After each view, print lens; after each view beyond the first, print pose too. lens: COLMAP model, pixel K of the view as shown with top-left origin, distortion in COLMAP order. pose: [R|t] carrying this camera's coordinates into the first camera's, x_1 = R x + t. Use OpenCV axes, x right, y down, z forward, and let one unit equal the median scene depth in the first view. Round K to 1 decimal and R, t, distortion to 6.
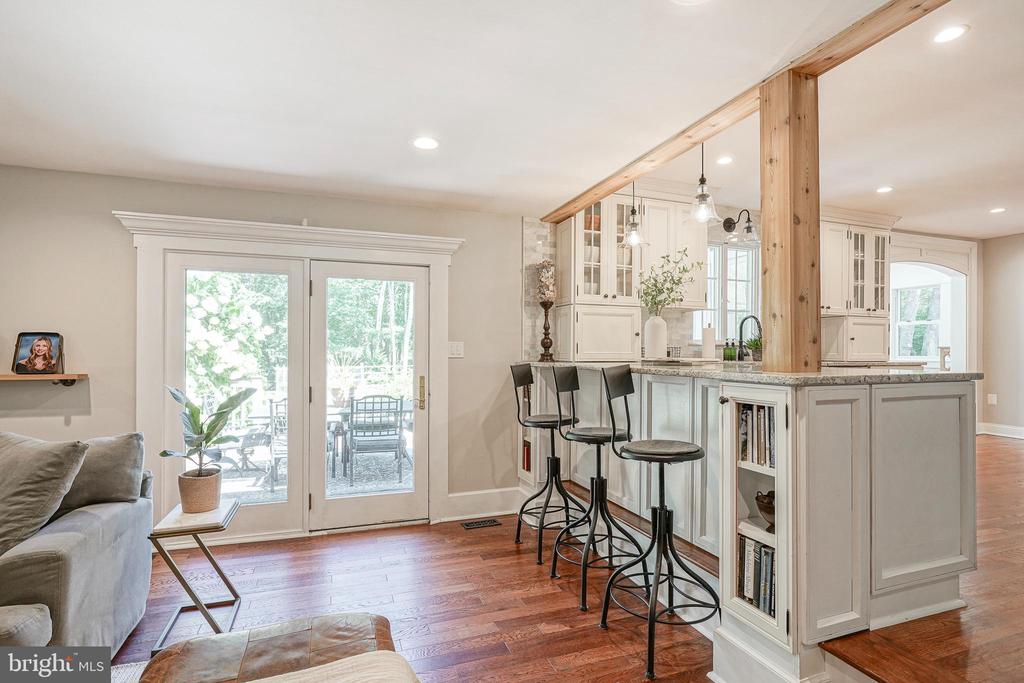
lens RADIAL K [[502.9, 0, 515.3], [0, 502.9, 349.6], [0, 0, 1]] dist [-0.014715, -0.002128]
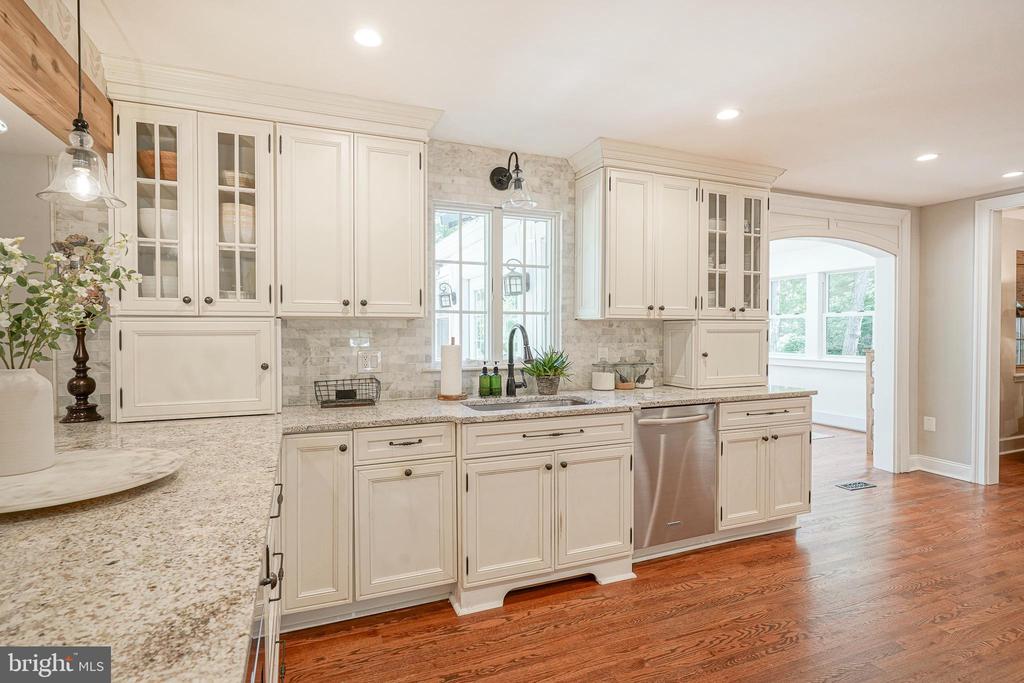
lens RADIAL K [[502.9, 0, 507.5], [0, 502.9, 337.2], [0, 0, 1]] dist [-0.014715, -0.002128]
pose [[0.999751, -0.003288, 0.022051, 0.400146], [0.002792, 0.999743, 0.022493, -0.060005], [-0.022120, -0.022425, 0.999504, 0.346555]]
